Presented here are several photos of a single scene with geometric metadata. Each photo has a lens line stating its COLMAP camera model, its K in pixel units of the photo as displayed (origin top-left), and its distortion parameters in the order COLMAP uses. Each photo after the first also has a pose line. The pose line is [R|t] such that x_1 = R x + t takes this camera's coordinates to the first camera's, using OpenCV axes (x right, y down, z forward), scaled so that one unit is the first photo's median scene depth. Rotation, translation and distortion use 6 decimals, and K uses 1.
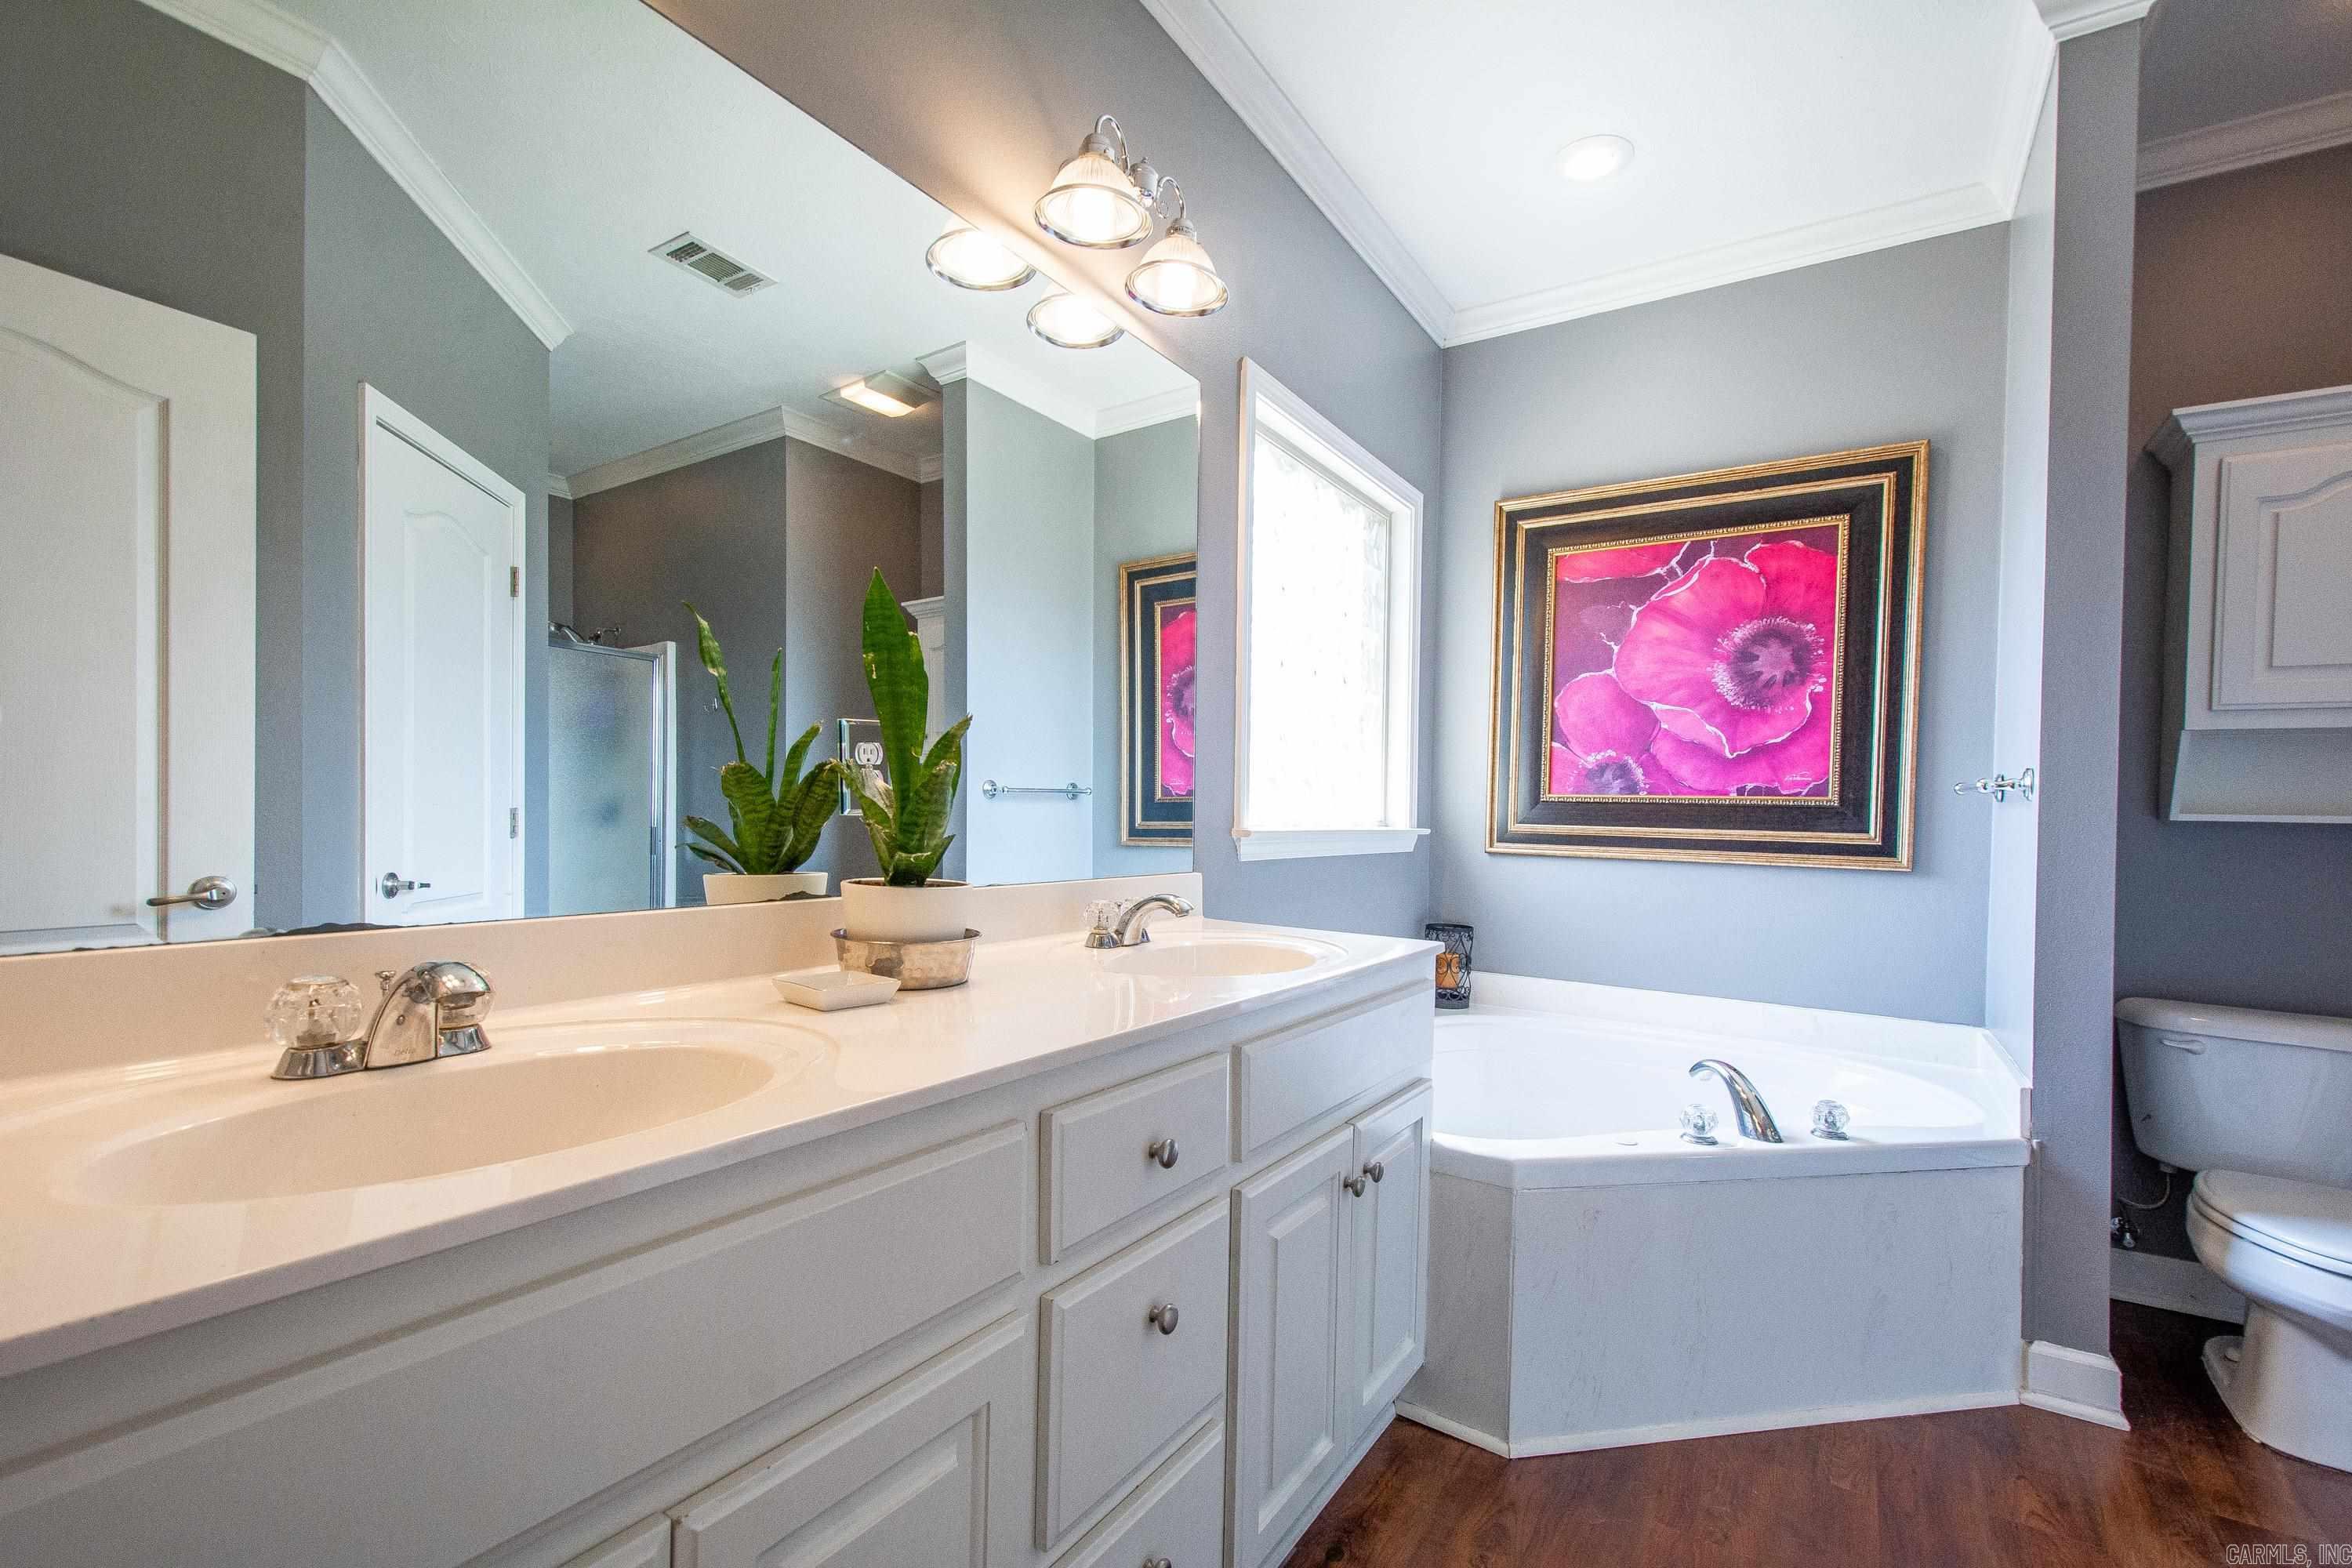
lens RADIAL K [[1019.6, 0, 1201.7], [0, 1019.6, 831.2], [0, 0, 1]] dist [0.018763, -0.007938]
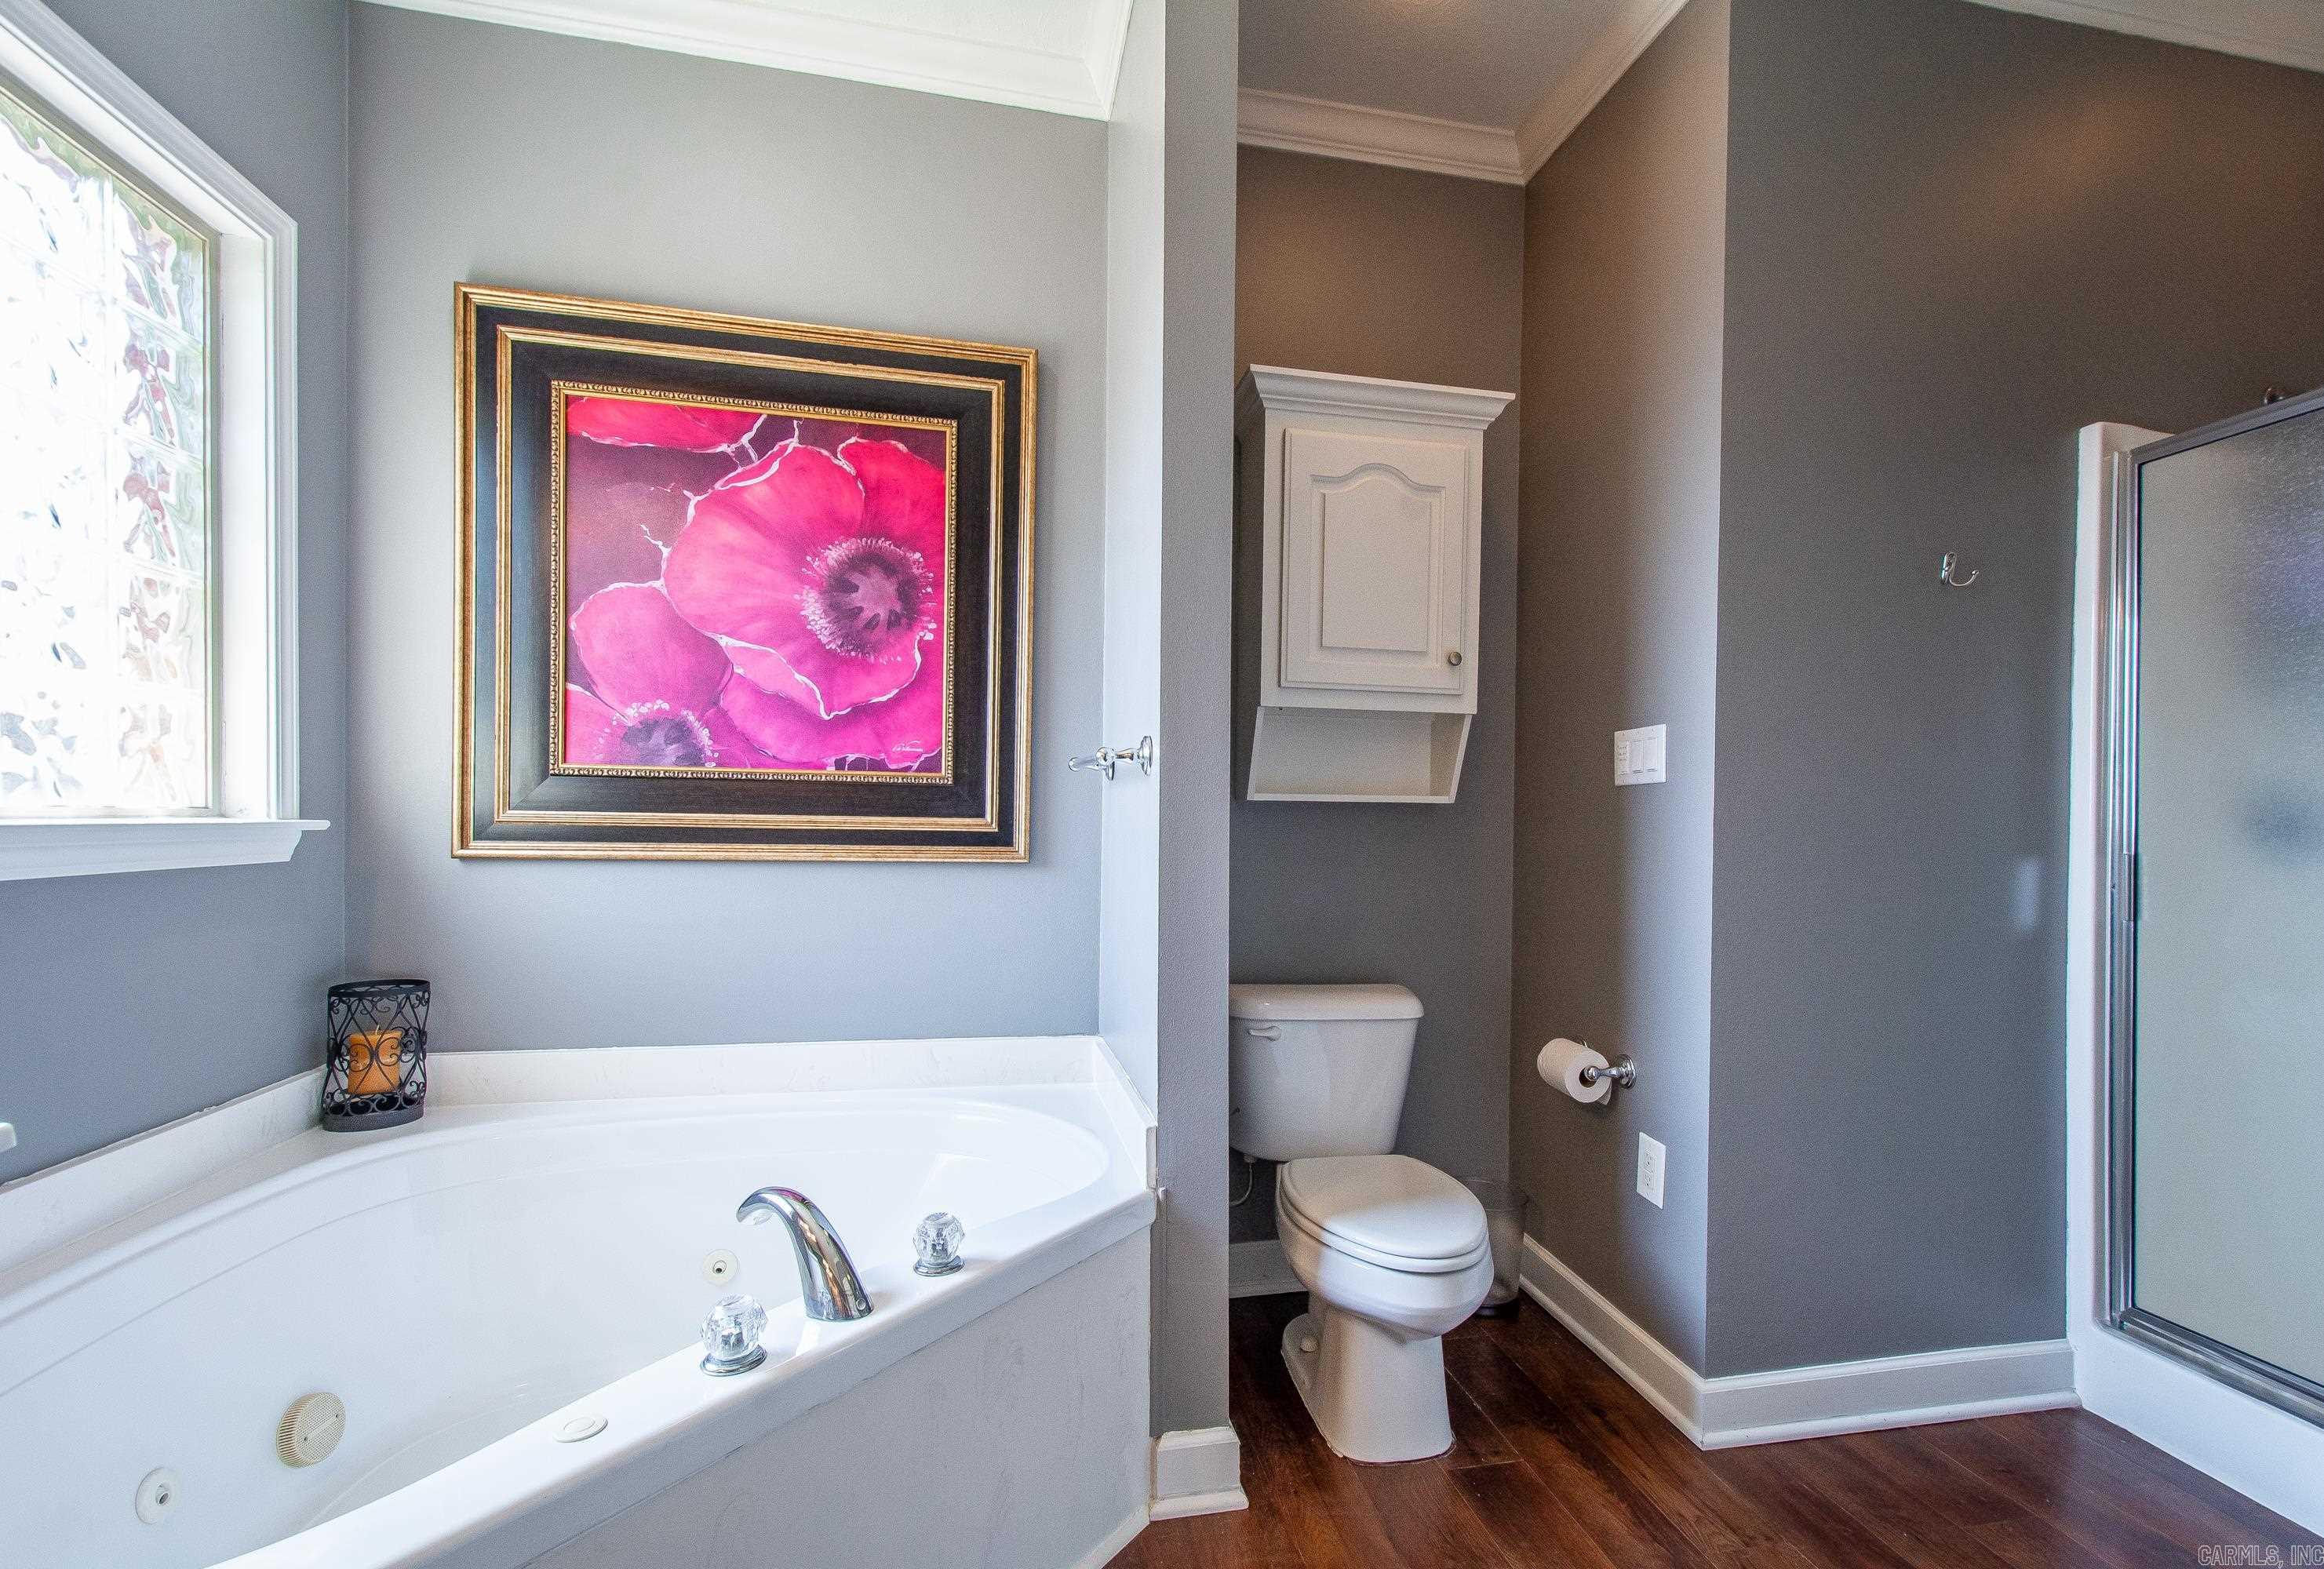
lens RADIAL K [[1034.4, 0, 1186.9], [0, 1034.4, 818.0], [0, 0, 1]] dist [0.017684, -0.000284]
pose [[0.720044, -0.012438, 0.693817, 0.187137], [0.014266, 0.999893, 0.003120, 0.001908], [-0.693781, 0.007652, 0.720145, 0.284340]]
